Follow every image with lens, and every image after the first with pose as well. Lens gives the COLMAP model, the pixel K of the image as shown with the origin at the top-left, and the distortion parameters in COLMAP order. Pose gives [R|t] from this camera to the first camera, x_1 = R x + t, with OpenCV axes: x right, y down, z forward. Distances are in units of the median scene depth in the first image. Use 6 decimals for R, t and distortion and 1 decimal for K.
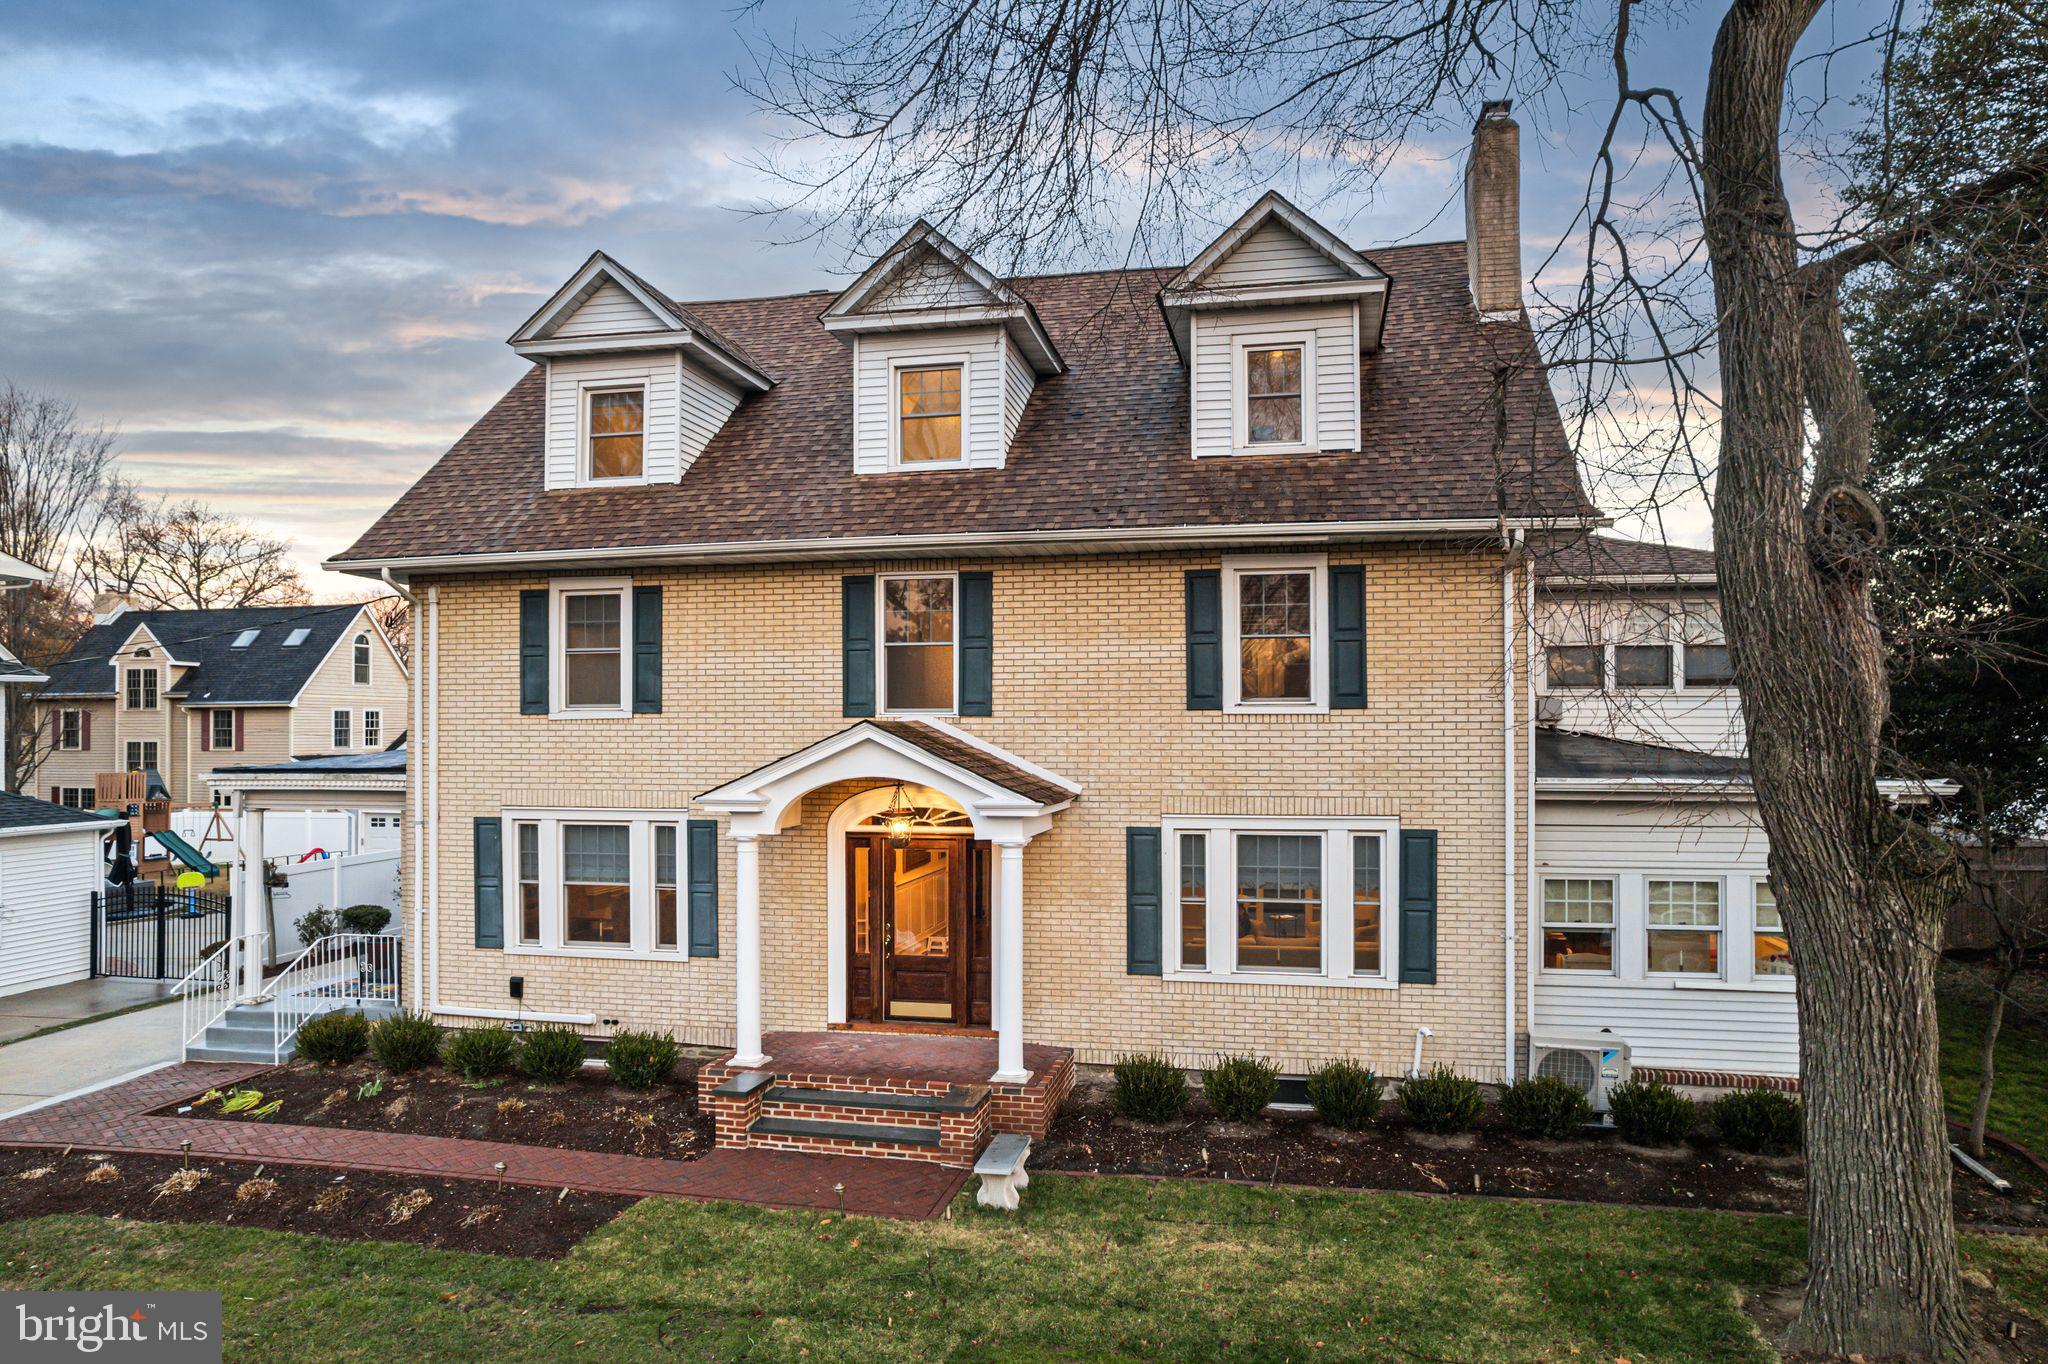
lens RADIAL K [[1314.2, 0, 1010.6], [0, 1314.2, 707.8], [0, 0, 1]] dist [-0.040531, 0.010584]
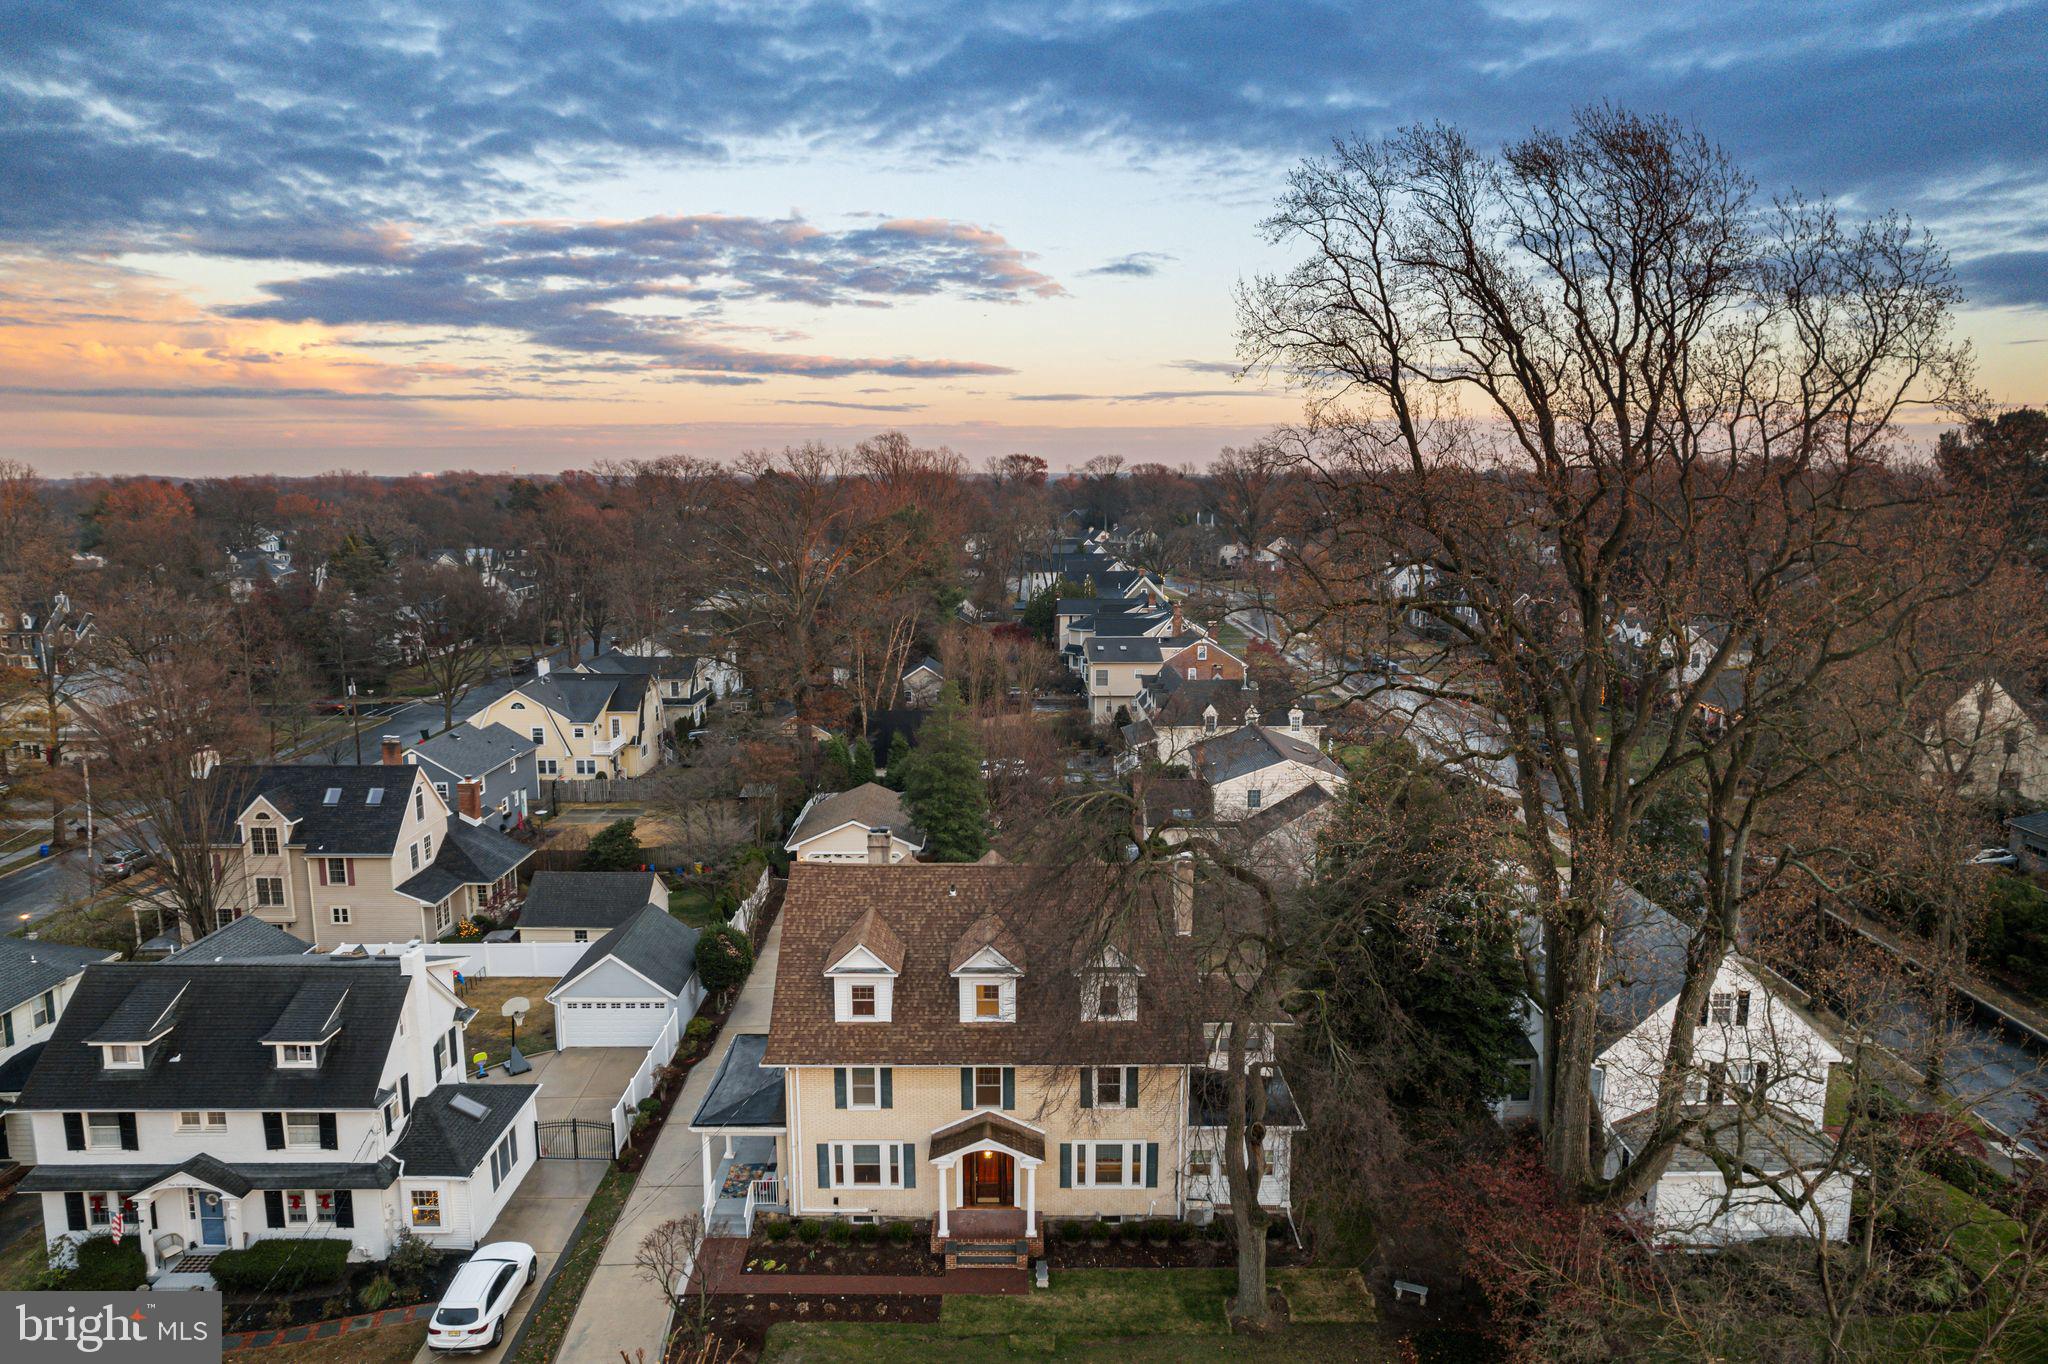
lens RADIAL K [[1314.2, 0, 992.9], [0, 1314.2, 693.7], [0, 0, 1]] dist [-0.040531, 0.010584]
pose [[0.977254, -0.035803, 0.209026, -0.645285], [-0.002317, 0.983785, 0.179338, -1.444777], [-0.212057, -0.175743, 0.961325, -1.656815]]
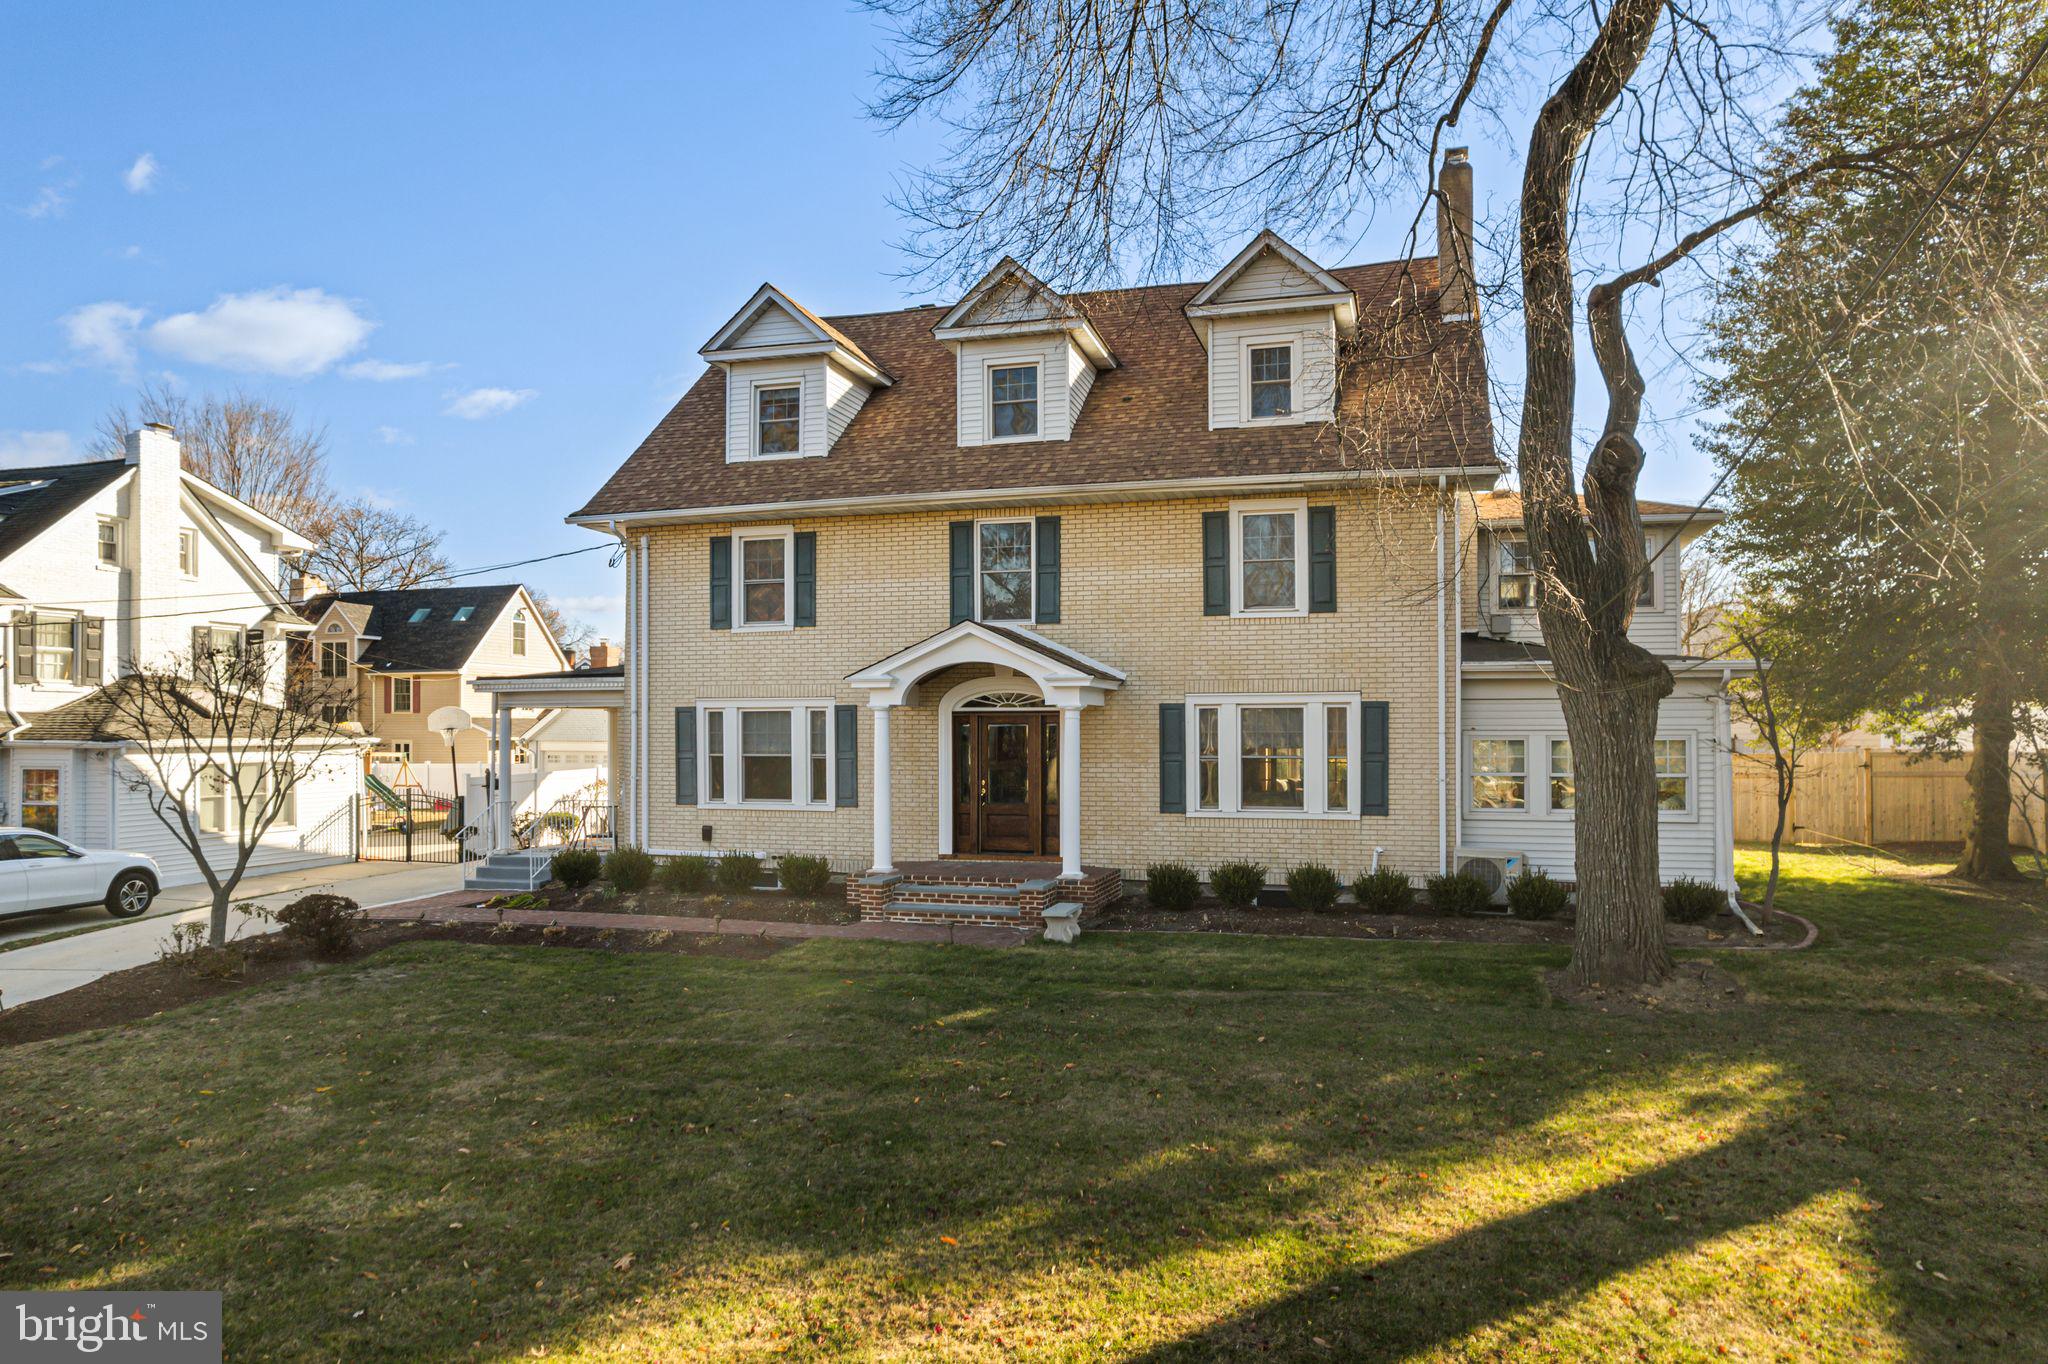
lens RADIAL K [[1314.2, 0, 1011.7], [0, 1314.2, 712.0], [0, 0, 1]] dist [-0.040531, 0.010584]
pose [[0.997348, -0.000504, -0.072784, 0.034703], [0.000818, 0.999990, 0.004283, 0.091612], [0.072781, -0.004331, 0.997339, -0.349391]]
